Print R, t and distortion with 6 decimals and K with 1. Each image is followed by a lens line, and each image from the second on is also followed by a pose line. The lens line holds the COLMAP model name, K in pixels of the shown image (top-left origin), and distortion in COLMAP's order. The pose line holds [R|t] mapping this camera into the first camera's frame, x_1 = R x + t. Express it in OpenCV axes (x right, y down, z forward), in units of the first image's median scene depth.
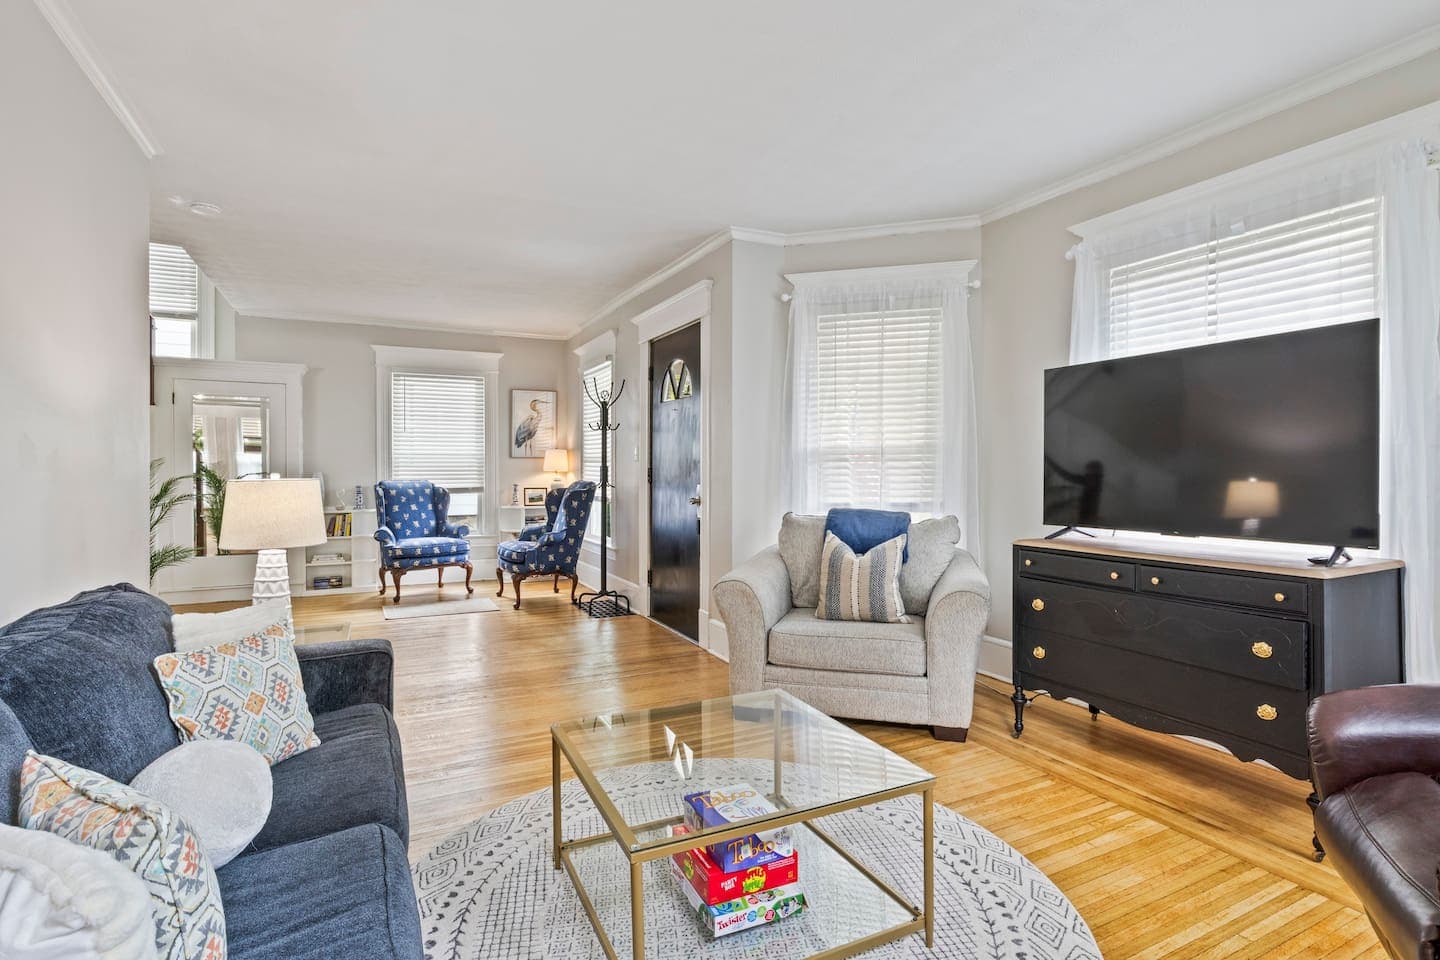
lens RADIAL K [[714.8, 0, 725.1], [0, 714.8, 468.5], [0, 0, 1]] dist [-0.022470, 0.000797]
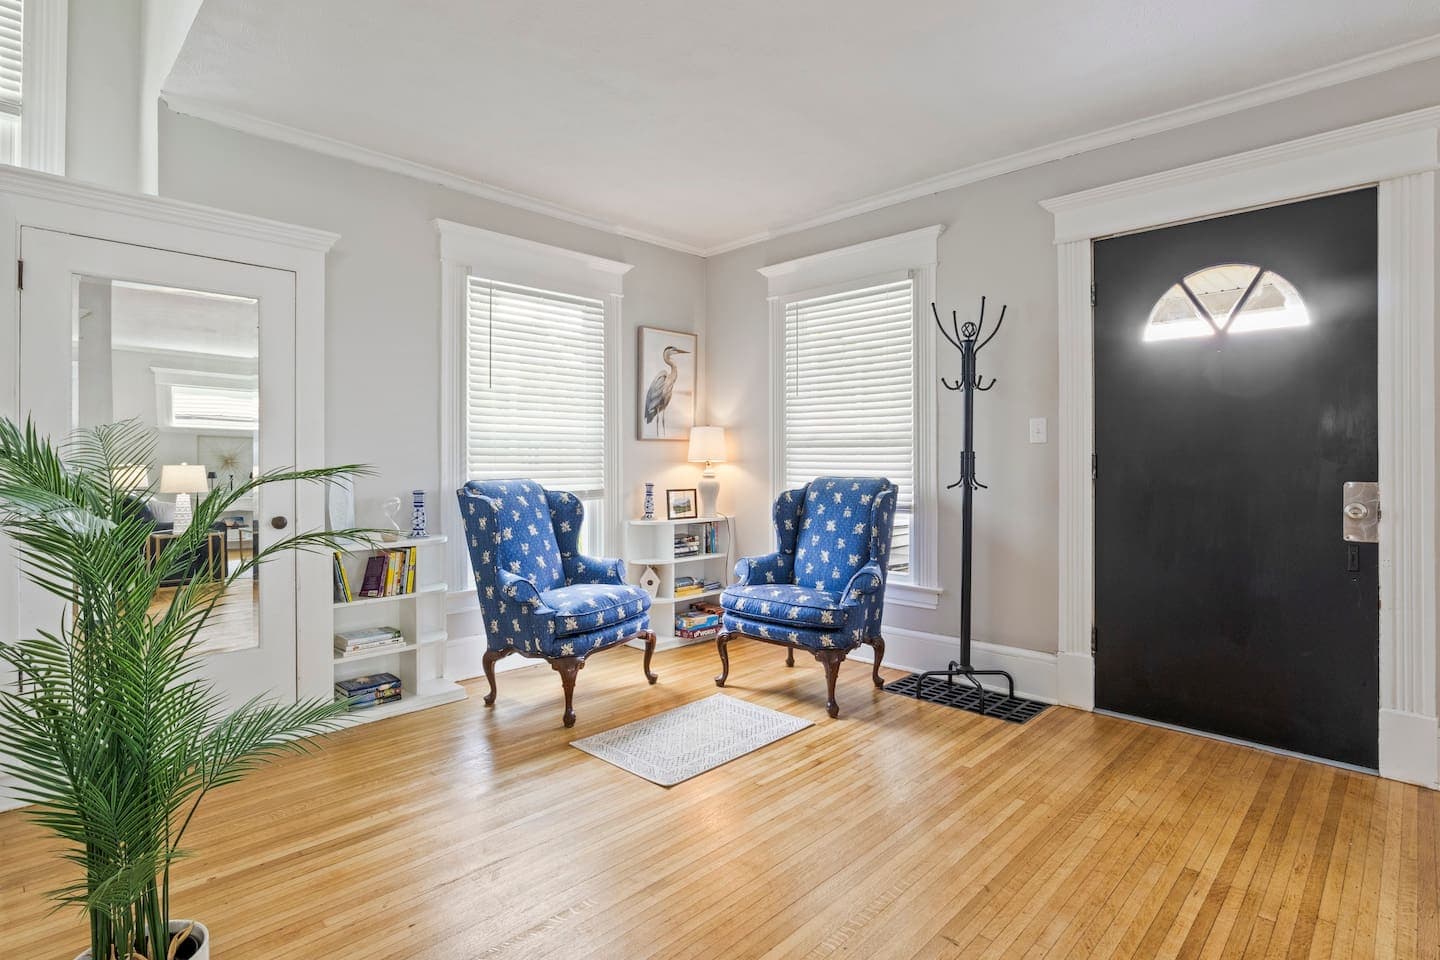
lens RADIAL K [[727.4, 0, 714.7], [0, 727.4, 458.0], [0, 0, 1]] dist [-0.015070, 0.000310]
pose [[0.946227, -0.001549, 0.323499, -0.479571], [0.003251, 0.999984, -0.004722, 0.003583], [-0.323487, 0.005519, 0.946217, 0.437778]]
